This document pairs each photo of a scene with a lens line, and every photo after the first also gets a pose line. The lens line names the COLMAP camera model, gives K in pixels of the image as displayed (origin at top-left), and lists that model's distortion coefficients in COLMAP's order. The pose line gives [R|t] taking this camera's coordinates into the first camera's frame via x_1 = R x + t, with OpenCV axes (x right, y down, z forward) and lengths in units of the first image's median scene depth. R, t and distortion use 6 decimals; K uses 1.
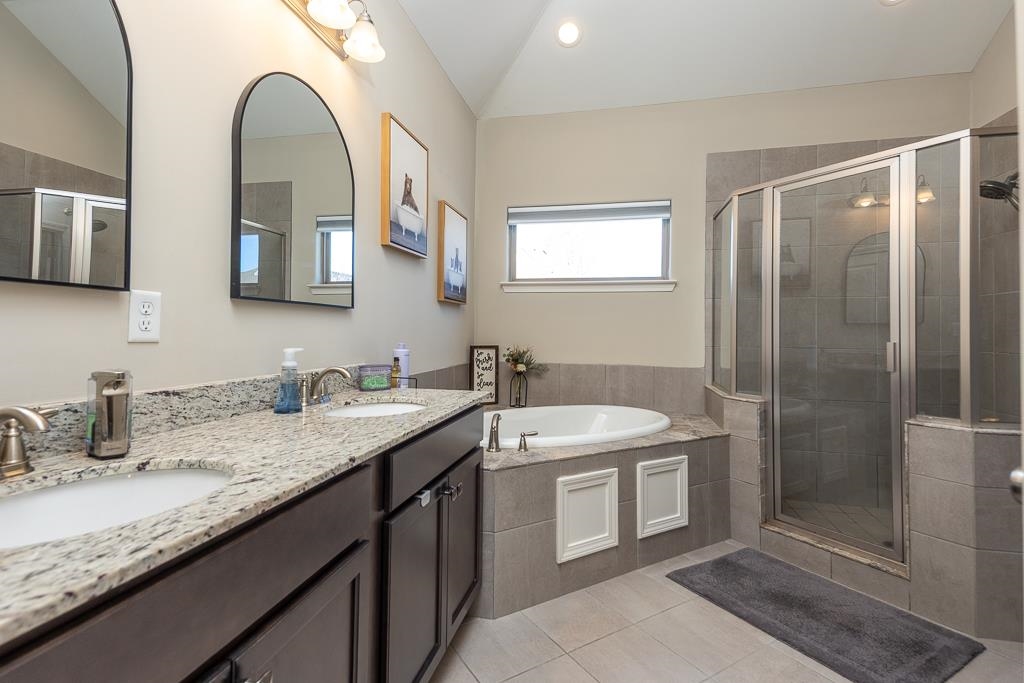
lens RADIAL K [[481.6, 0, 505.9], [0, 481.6, 327.8], [0, 0, 1]] dist [0.001844, -0.000916]
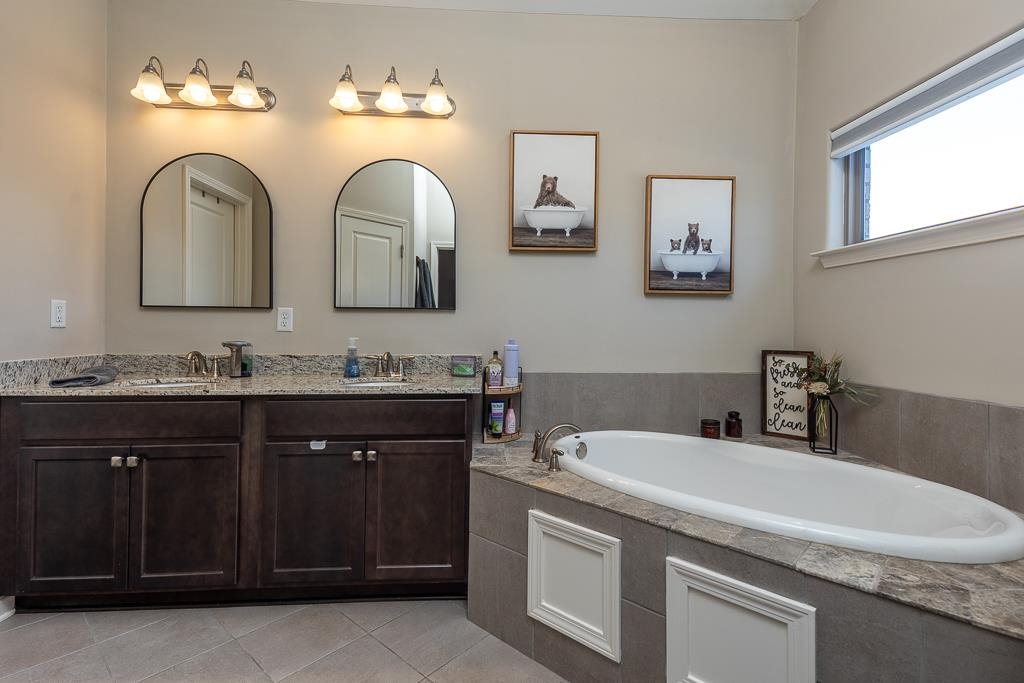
lens RADIAL K [[486.9, 0, 509.1], [0, 486.9, 325.4], [0, 0, 1]] dist [0.029066, -0.000171]
pose [[0.270560, -0.014736, -0.962590, 0.680729], [0.000908, 0.999886, -0.015052, 0.014967], [0.962703, 0.003198, 0.270543, 0.571064]]
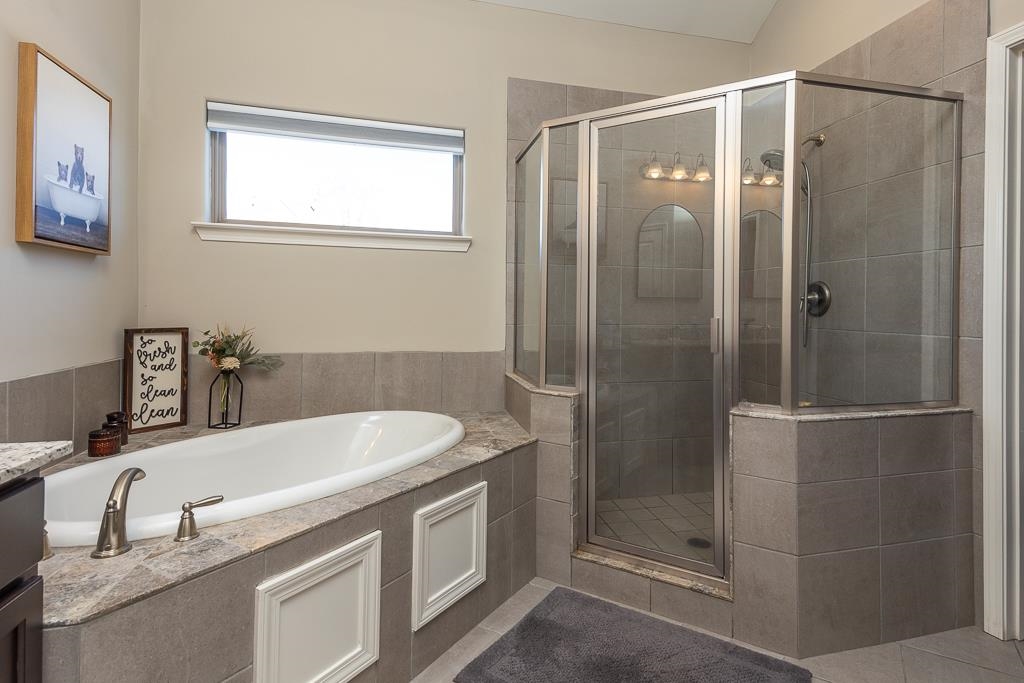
lens RADIAL K [[536.5, 0, 534.2], [0, 536.5, 300.2], [0, 0, 1]] dist [0.079742, -0.000981]
pose [[0.892861, 0.006156, 0.450291, 0.077275], [-0.005743, 0.999981, -0.002283, 0.002685], [-0.450296, -0.000547, 0.892879, 0.250843]]
